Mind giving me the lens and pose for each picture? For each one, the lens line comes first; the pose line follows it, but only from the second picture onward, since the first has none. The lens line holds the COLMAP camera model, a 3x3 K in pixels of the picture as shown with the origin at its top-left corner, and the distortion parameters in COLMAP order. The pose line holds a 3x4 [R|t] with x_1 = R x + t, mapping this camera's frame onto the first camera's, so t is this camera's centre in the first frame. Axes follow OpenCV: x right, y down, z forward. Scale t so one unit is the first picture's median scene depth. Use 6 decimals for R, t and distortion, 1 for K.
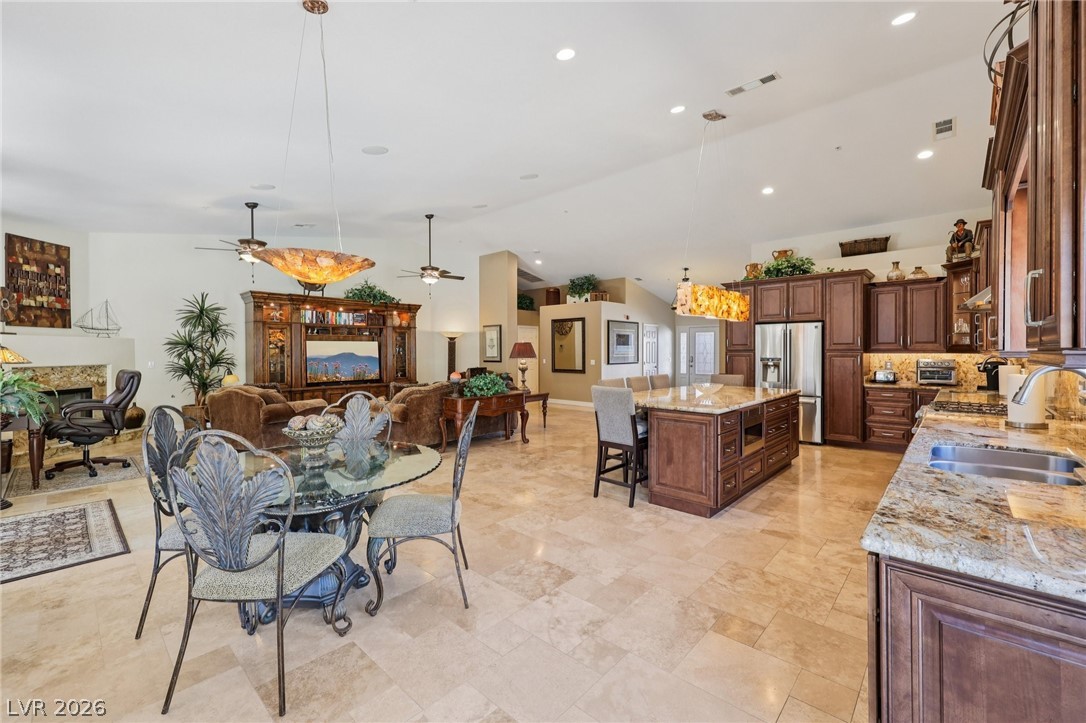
lens RADIAL K [[440.3, 0, 541.8], [0, 440.3, 355.5], [0, 0, 1]] dist [-0.000751, 0.000448]
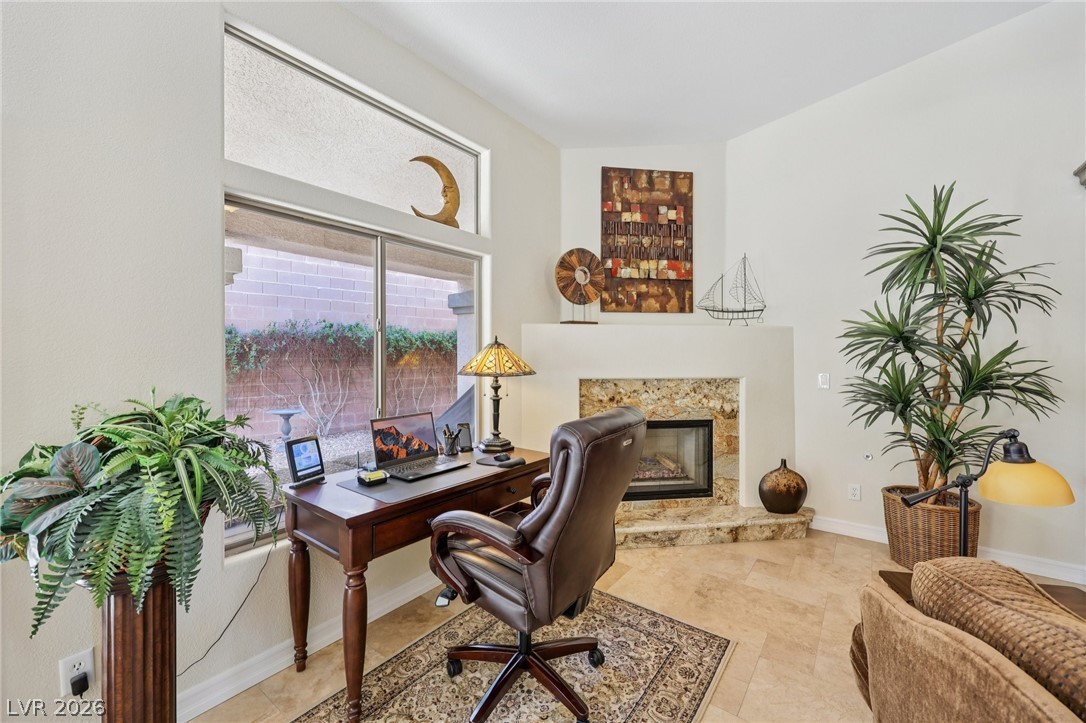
lens RADIAL K [[440.3, 0, 540.5], [0, 440.3, 353.4], [0, 0, 1]] dist [-0.000751, 0.000448]
pose [[0.091965, -0.002002, -0.995760, -0.538724], [-0.012508, 0.999917, -0.003166, -0.004175], [0.995684, 0.012746, 0.091933, 0.783761]]
